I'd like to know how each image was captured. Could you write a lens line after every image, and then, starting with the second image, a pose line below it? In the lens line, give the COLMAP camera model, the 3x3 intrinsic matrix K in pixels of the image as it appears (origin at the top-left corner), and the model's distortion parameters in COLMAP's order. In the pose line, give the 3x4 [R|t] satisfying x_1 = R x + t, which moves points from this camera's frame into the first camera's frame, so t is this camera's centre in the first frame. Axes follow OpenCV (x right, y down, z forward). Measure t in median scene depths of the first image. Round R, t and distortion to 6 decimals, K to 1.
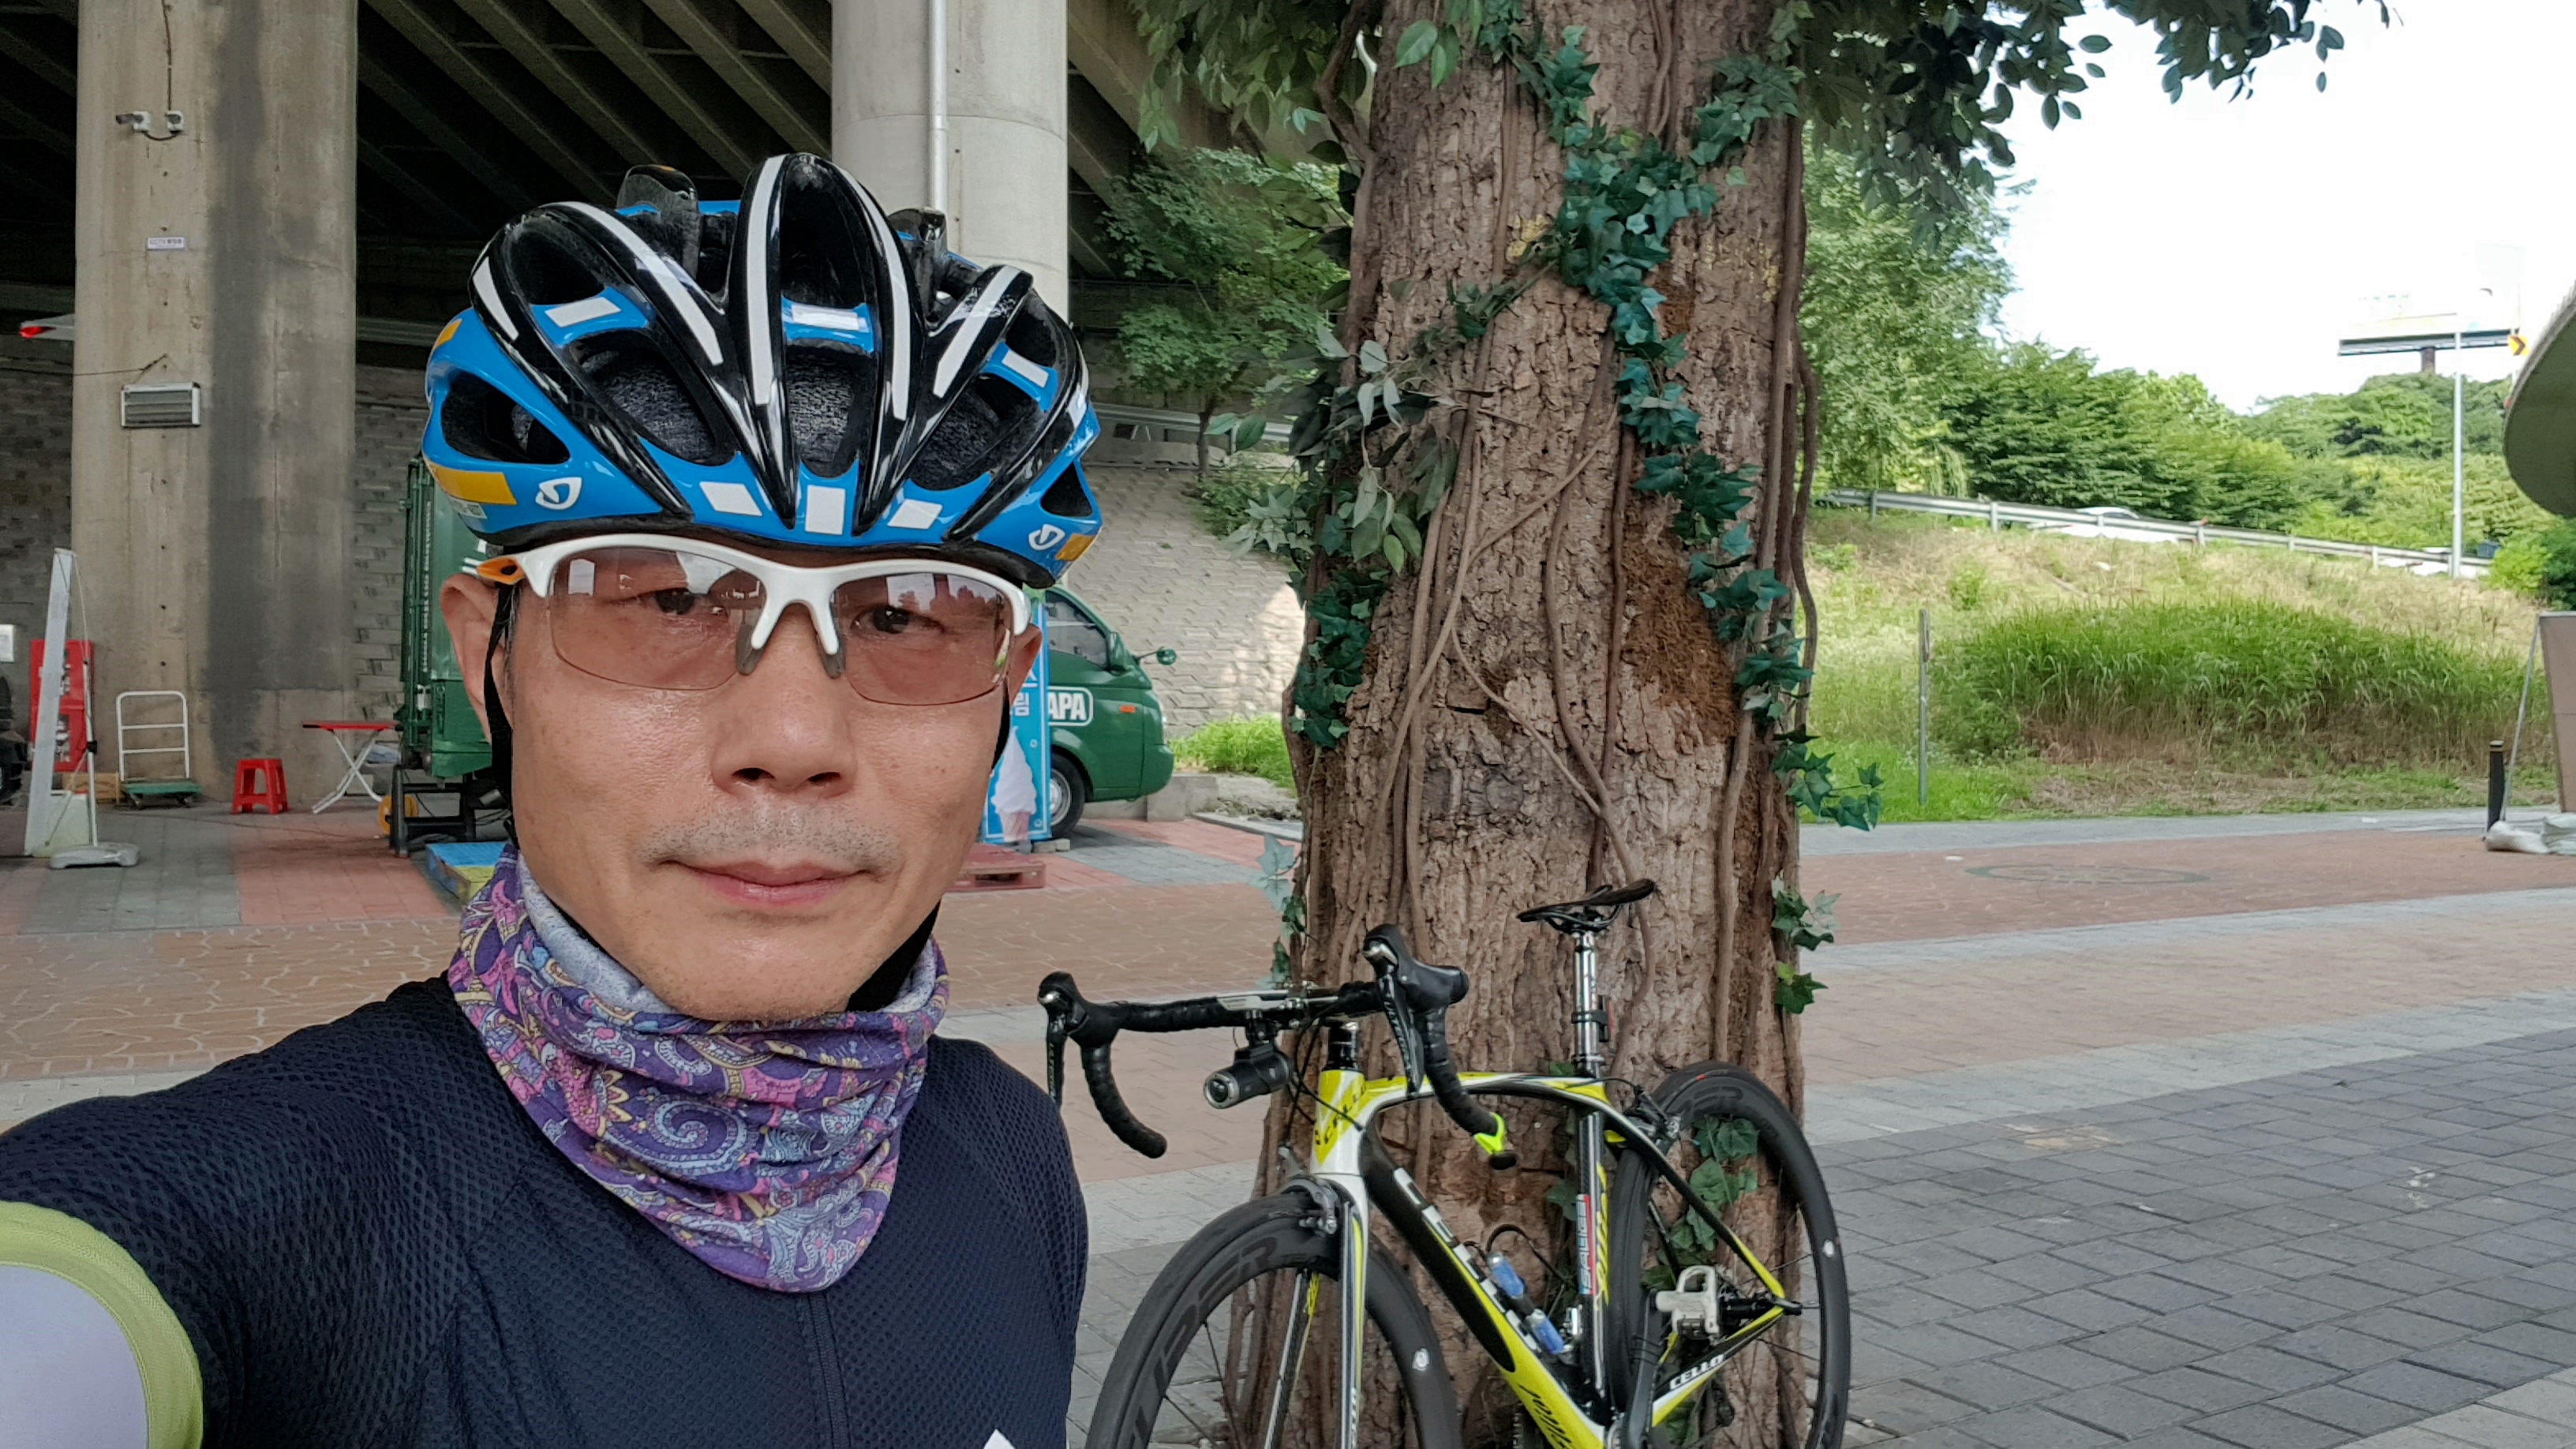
lens RADIAL K [[1936.0, 0, 1288.0], [0, 1936.0, 724.5], [0, 0, 1]] dist [-0.005116, -0.002281]
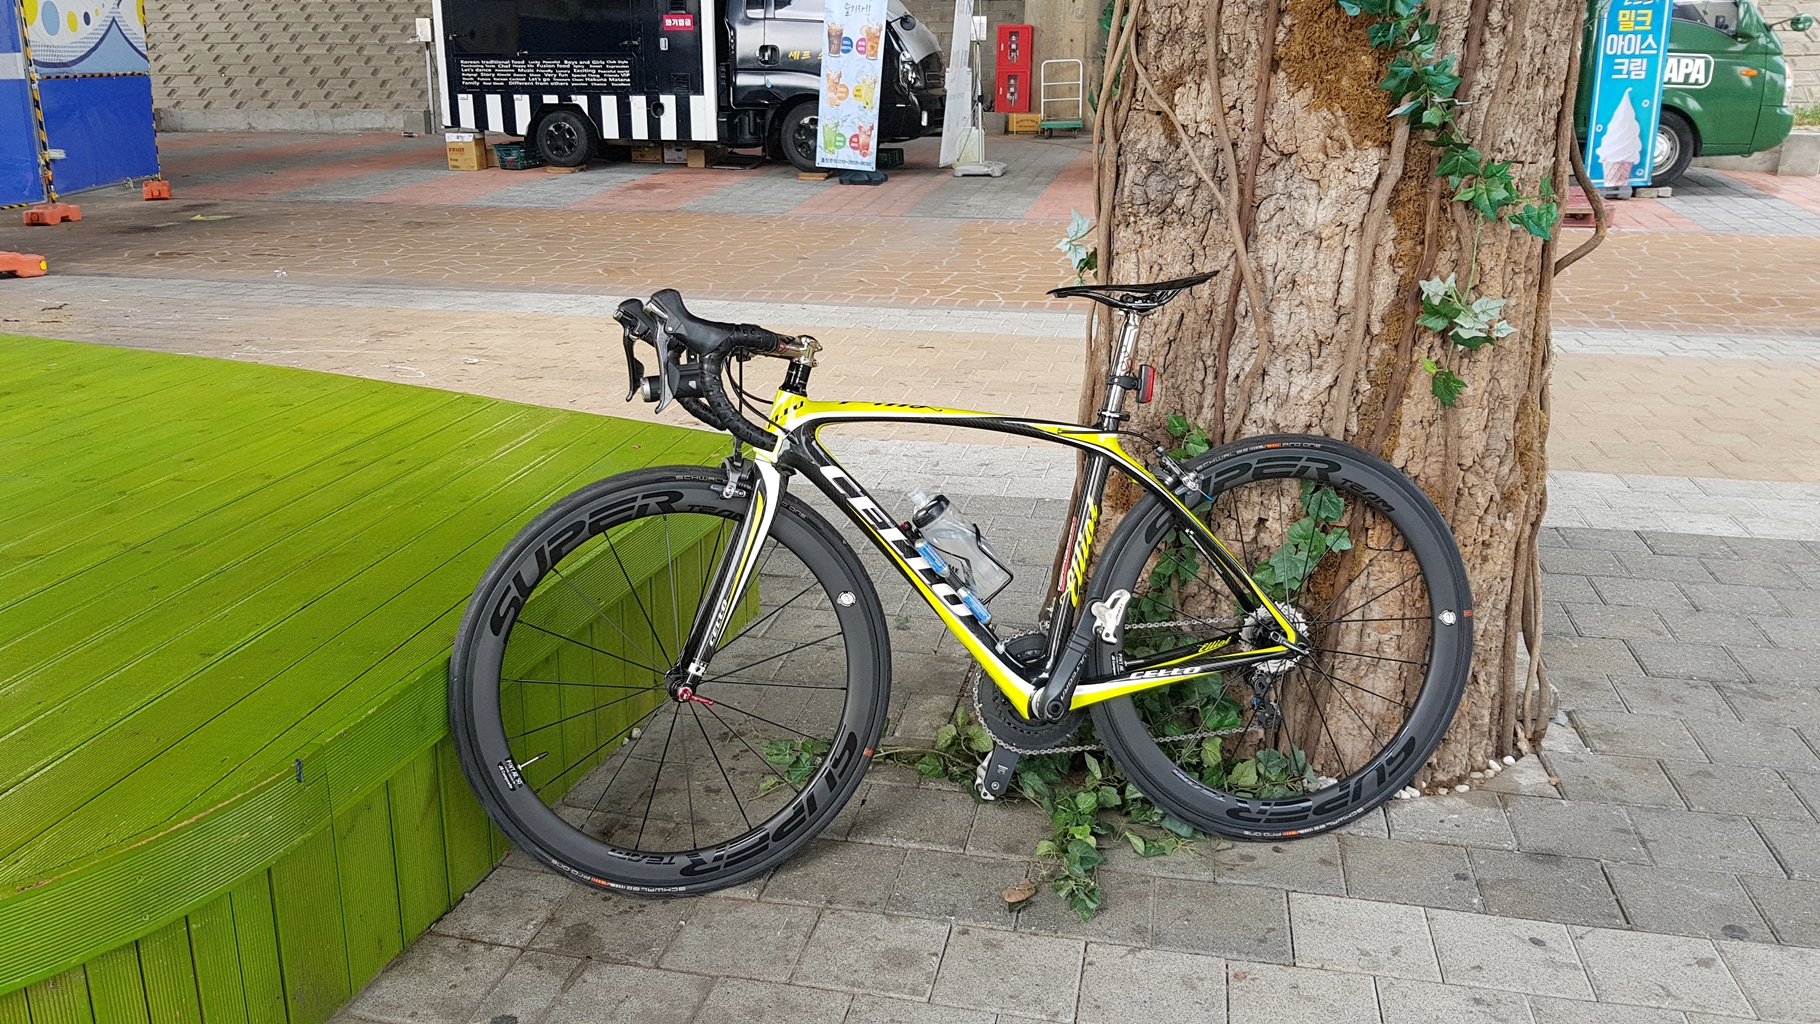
lens RADIAL K [[1393.4, 0, 910.0], [0, 1393.4, 512.0], [0, 0, 1]] dist [0.001637, -0.059827]
pose [[0.750126, 0.194455, -0.632059, 0.556325], [0.004240, 0.954356, 0.298642, -0.028737], [0.661282, -0.226699, 0.715062, 0.236566]]
